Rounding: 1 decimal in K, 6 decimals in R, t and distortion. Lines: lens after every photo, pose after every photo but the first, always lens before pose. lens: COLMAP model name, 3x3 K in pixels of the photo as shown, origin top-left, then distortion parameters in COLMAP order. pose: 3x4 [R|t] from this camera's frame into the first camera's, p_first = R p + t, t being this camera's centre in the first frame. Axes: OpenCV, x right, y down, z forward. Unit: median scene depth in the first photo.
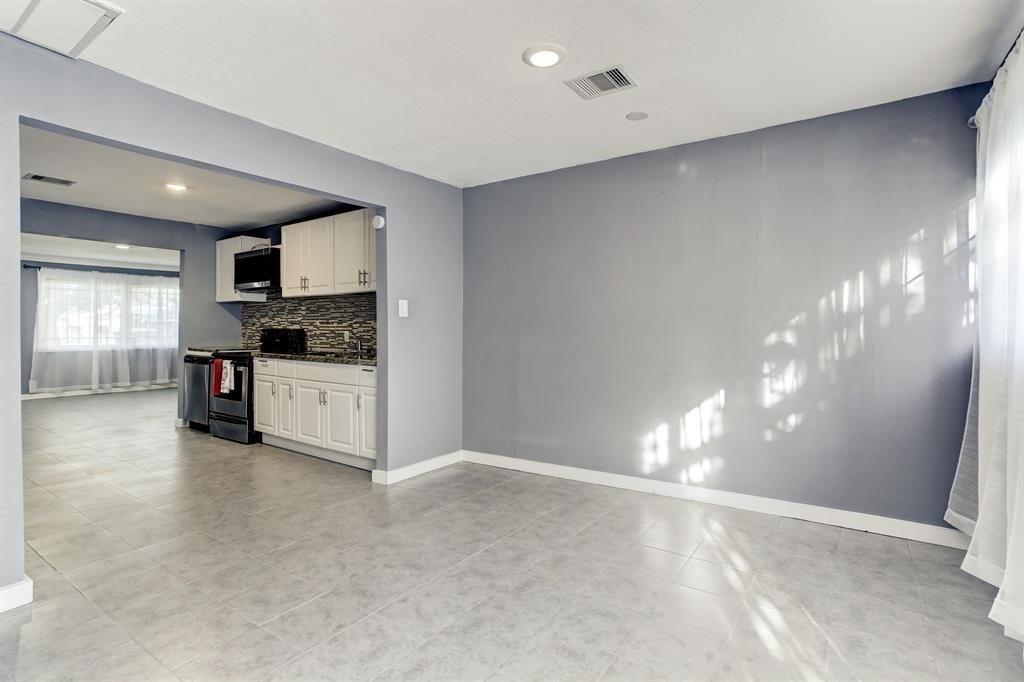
lens RADIAL K [[509.3, 0, 518.7], [0, 509.3, 334.9], [0, 0, 1]] dist [-0.006169, 0.000089]
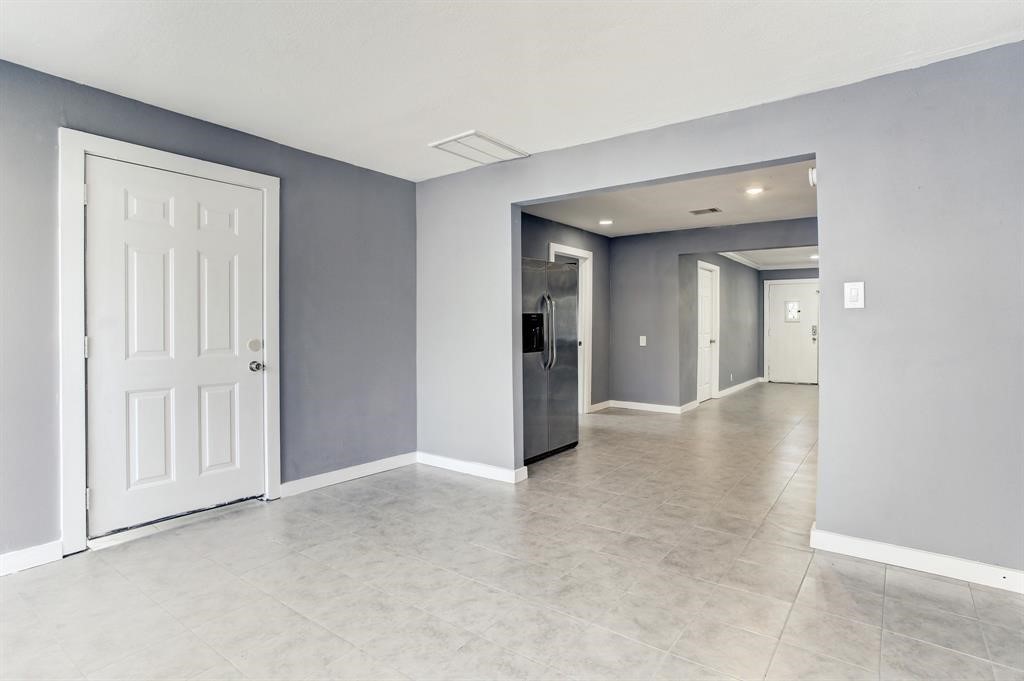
lens RADIAL K [[509.3, 0, 519.4], [0, 509.3, 333.0], [0, 0, 1]] dist [-0.006169, 0.000089]
pose [[-0.025496, 0.011088, -0.999613, 0.424174], [-0.004776, 0.999926, 0.011213, -0.008100], [0.999664, 0.005060, -0.025442, 0.572182]]
